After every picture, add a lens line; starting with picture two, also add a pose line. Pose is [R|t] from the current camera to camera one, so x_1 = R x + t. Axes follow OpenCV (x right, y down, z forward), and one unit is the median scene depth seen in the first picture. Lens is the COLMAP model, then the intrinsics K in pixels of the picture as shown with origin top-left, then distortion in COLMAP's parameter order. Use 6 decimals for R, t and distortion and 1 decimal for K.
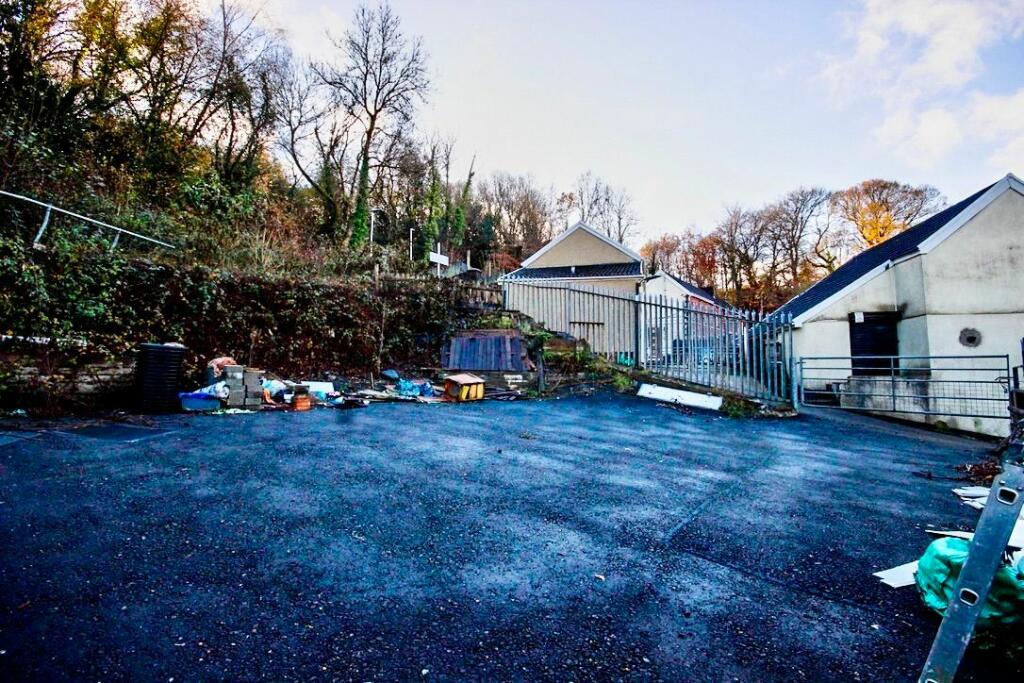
lens RADIAL K [[474.8, 0, 521.5], [0, 474.8, 336.8], [0, 0, 1]] dist [0.002848, -0.008677]
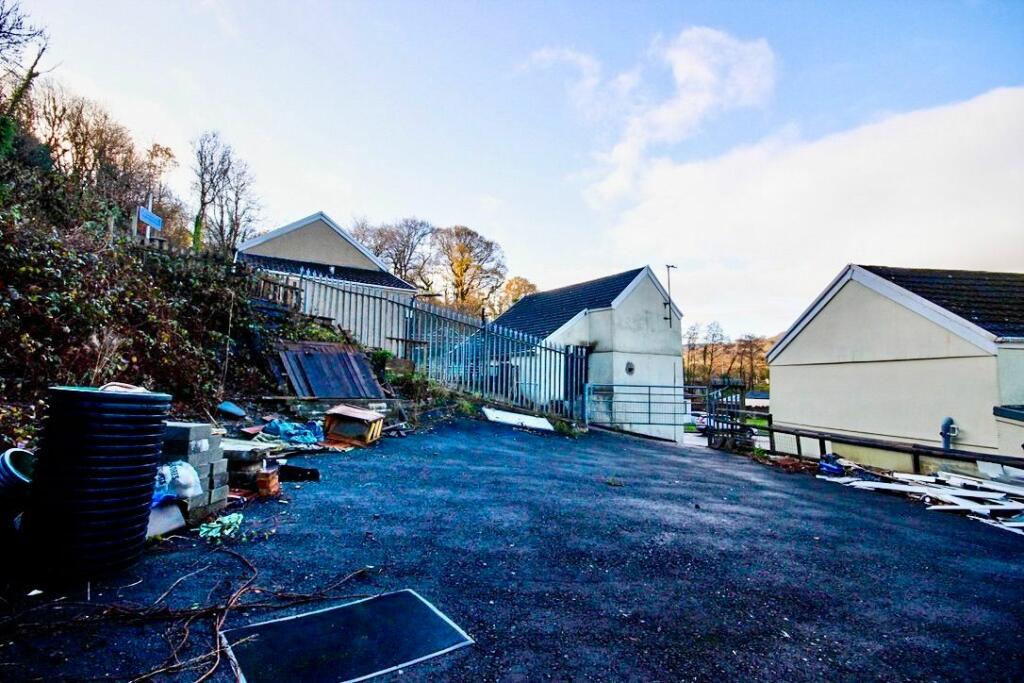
lens RADIAL K [[474.8, 0, 521.5], [0, 474.8, 336.8], [0, 0, 1]] dist [0.002848, -0.008677]
pose [[0.670052, 0.075246, 0.738490, -0.361255], [-0.069533, 0.996837, -0.038480, -0.015089], [-0.739050, -0.025566, 0.673165, 0.215774]]
